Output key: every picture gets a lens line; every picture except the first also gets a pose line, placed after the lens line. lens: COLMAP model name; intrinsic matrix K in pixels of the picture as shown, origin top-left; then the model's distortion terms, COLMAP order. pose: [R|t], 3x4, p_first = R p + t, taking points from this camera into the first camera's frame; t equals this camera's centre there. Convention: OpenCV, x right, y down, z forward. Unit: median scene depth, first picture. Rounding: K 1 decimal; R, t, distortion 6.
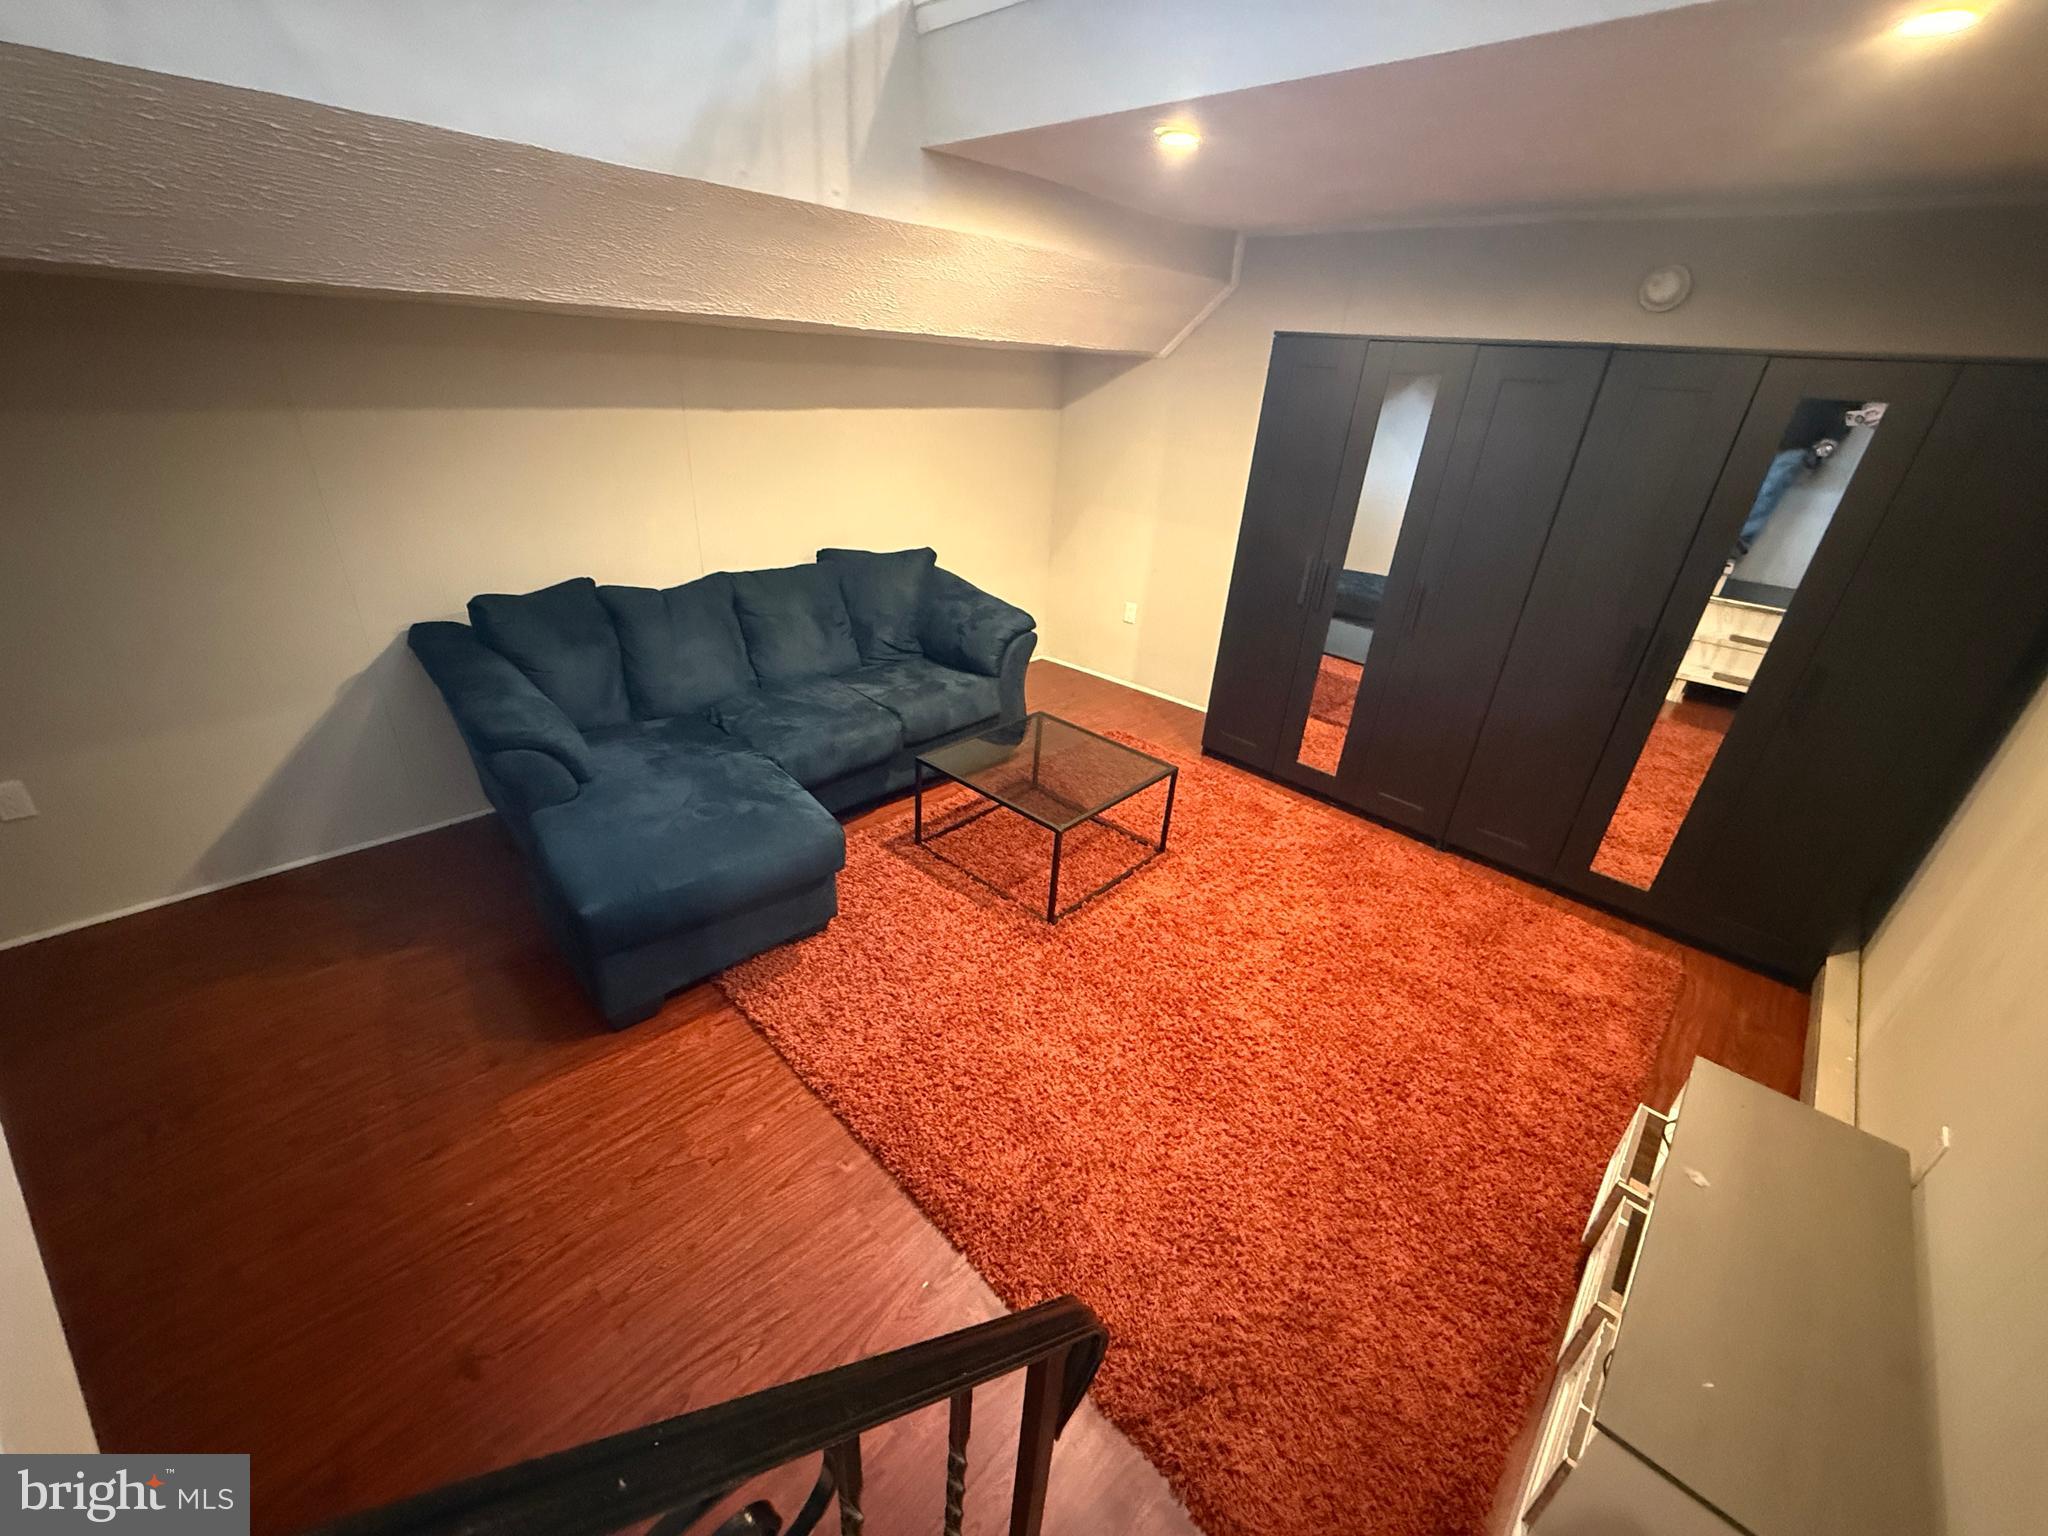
lens RADIAL K [[815.2, 0, 1017.7], [0, 815.2, 765.2], [0, 0, 1]] dist [0.001505, 0.000219]
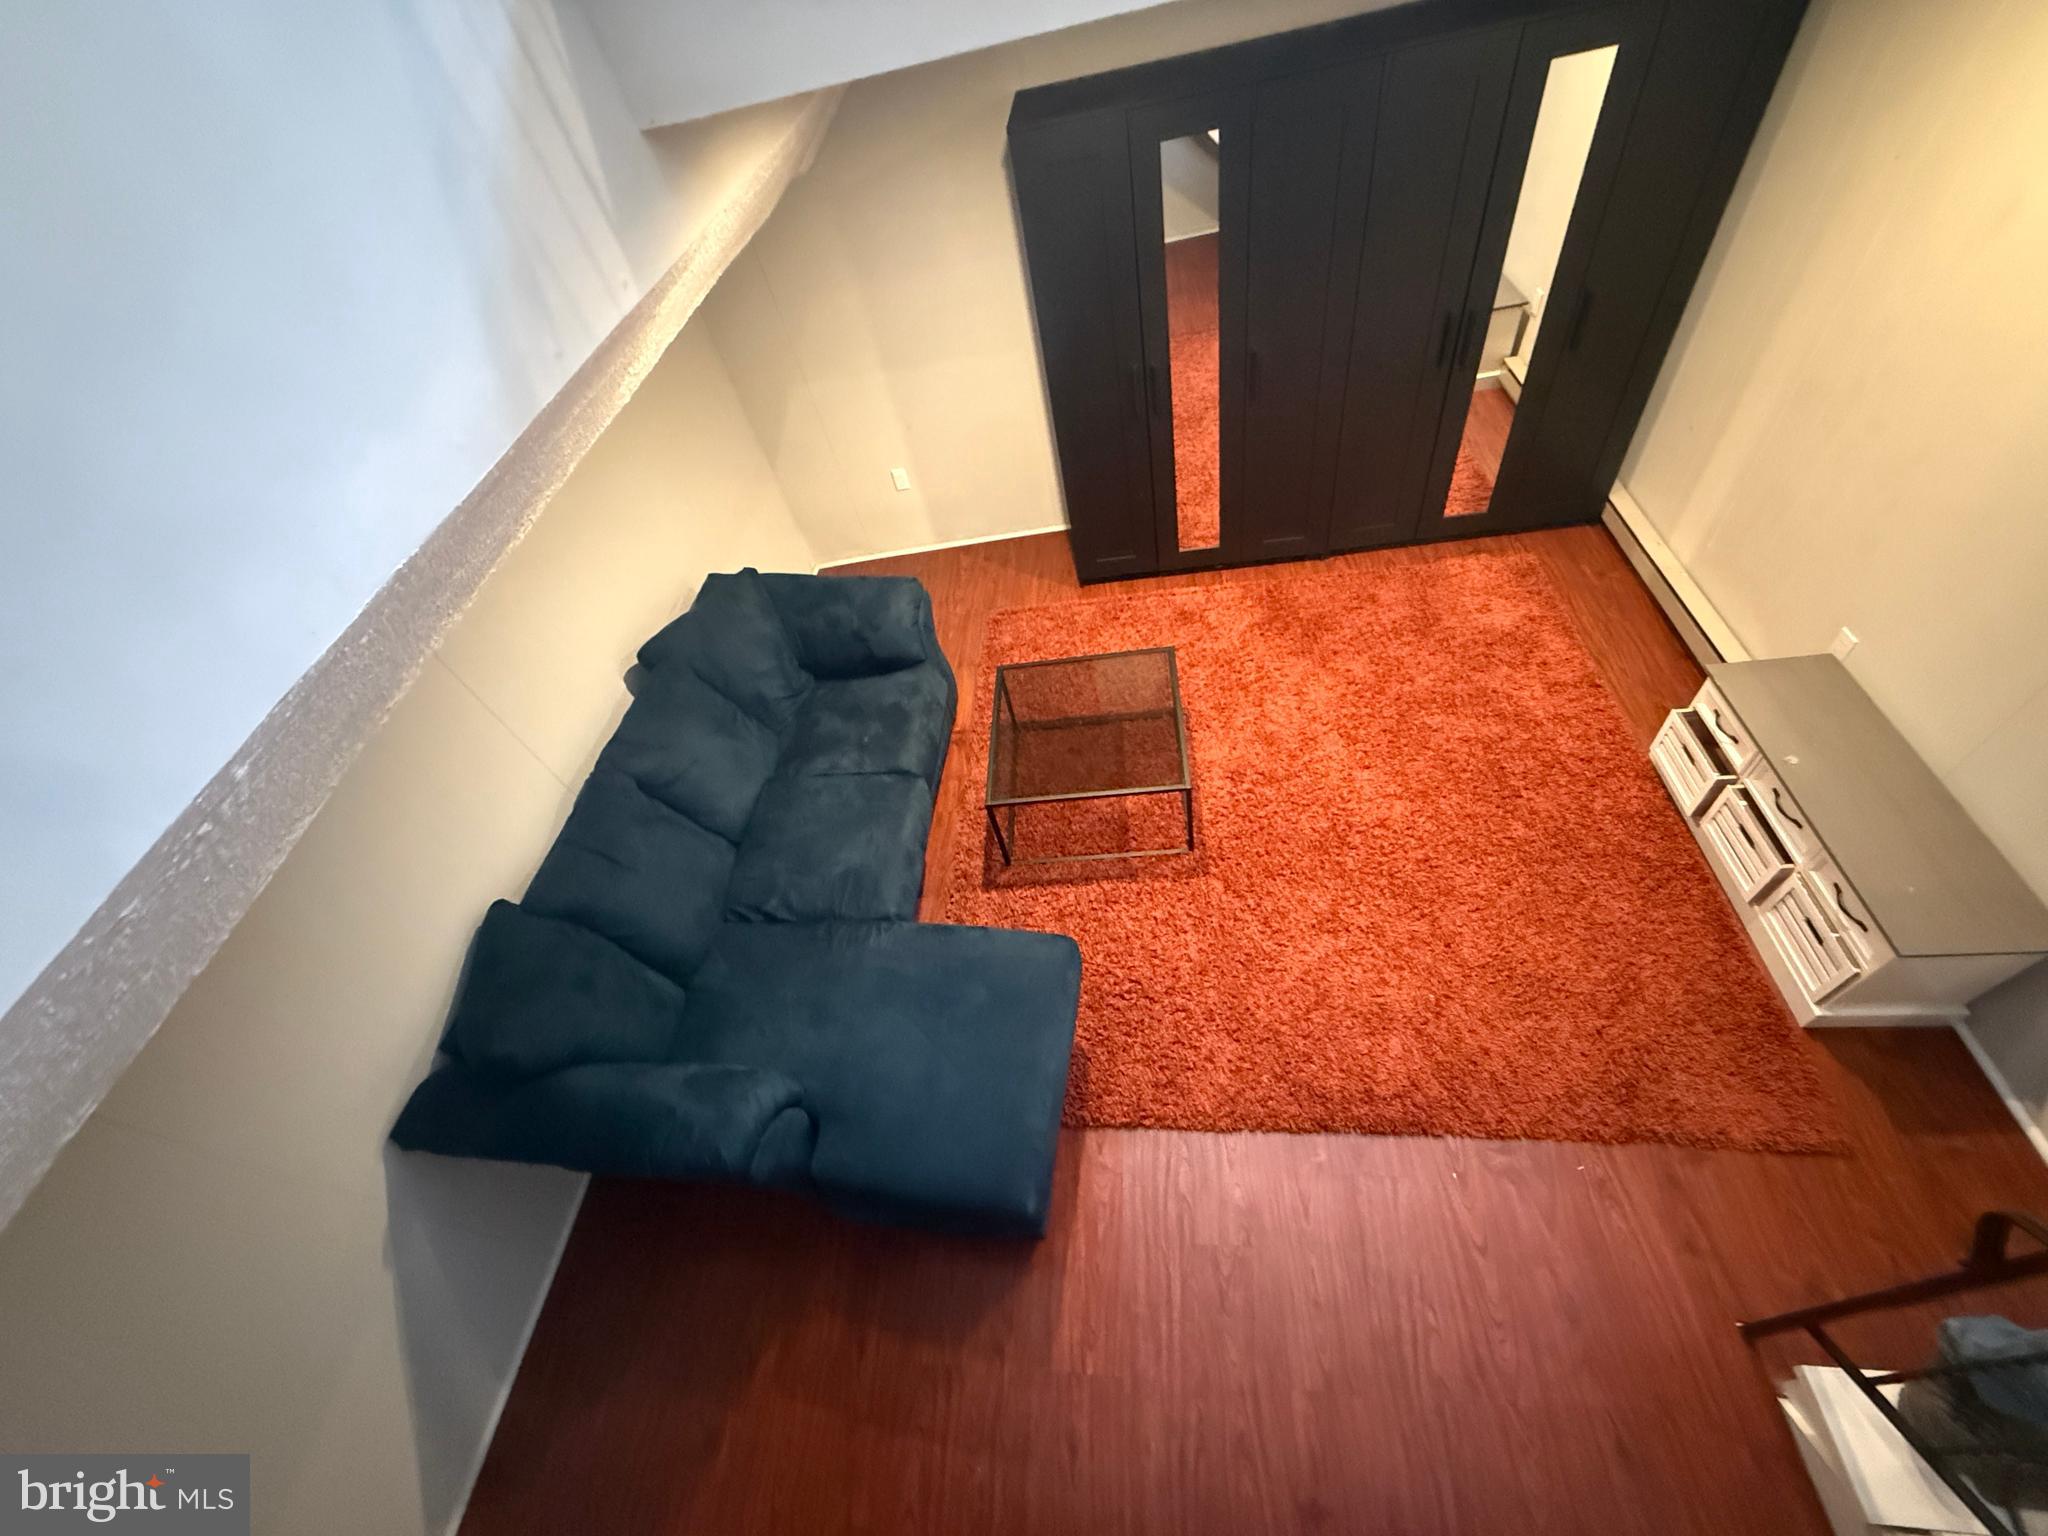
lens RADIAL K [[815.2, 0, 1017.7], [0, 815.2, 765.2], [0, 0, 1]] dist [0.001505, 0.000219]
pose [[0.735099, -0.624233, 0.264504, -0.347565], [0.493067, 0.760030, 0.423366, -0.463607], [-0.465310, -0.180798, 0.866486, 0.201046]]
